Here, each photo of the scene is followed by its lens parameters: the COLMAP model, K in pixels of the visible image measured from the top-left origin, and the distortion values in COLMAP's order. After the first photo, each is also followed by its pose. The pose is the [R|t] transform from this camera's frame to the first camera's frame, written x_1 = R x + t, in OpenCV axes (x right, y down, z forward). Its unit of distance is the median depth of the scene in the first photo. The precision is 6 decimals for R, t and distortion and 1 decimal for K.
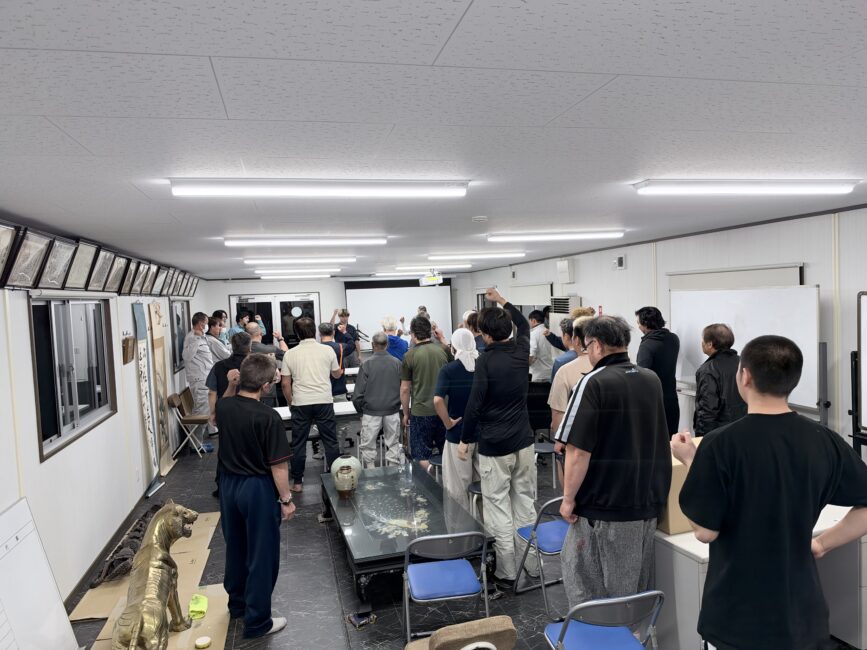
lens RADIAL K [[612.0, 0, 433.5], [0, 612.0, 325.0], [0, 0, 1]] dist [-0.031457, -0.002281]
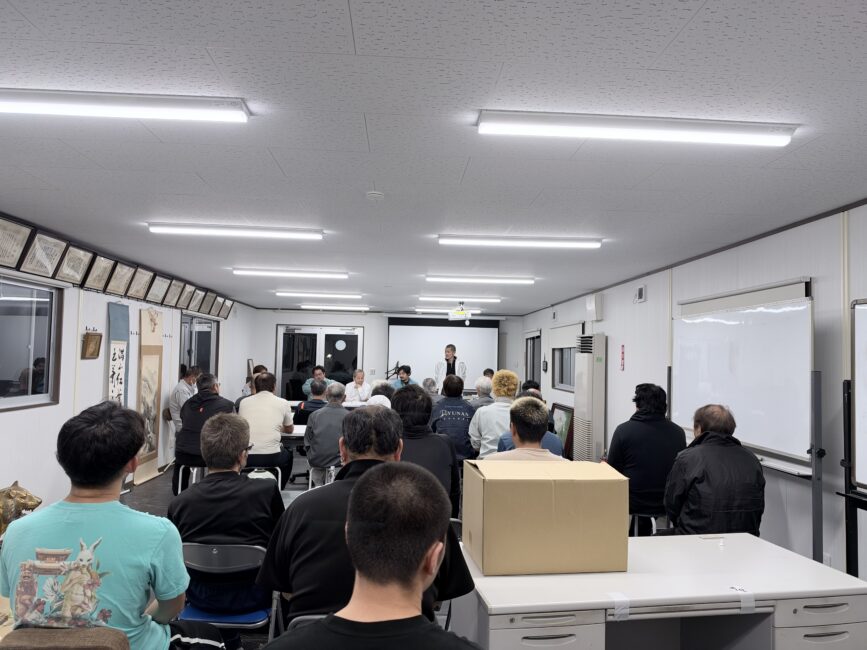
lens RADIAL K [[612.0, 0, 433.5], [0, 612.0, 325.0], [0, 0, 1]] dist [-0.031457, -0.002281]
pose [[0.982375, 0.055399, -0.178520, 0.145975], [-0.072553, 0.993201, -0.091036, 0.036885], [0.172263, 0.102383, 0.979716, 0.076953]]
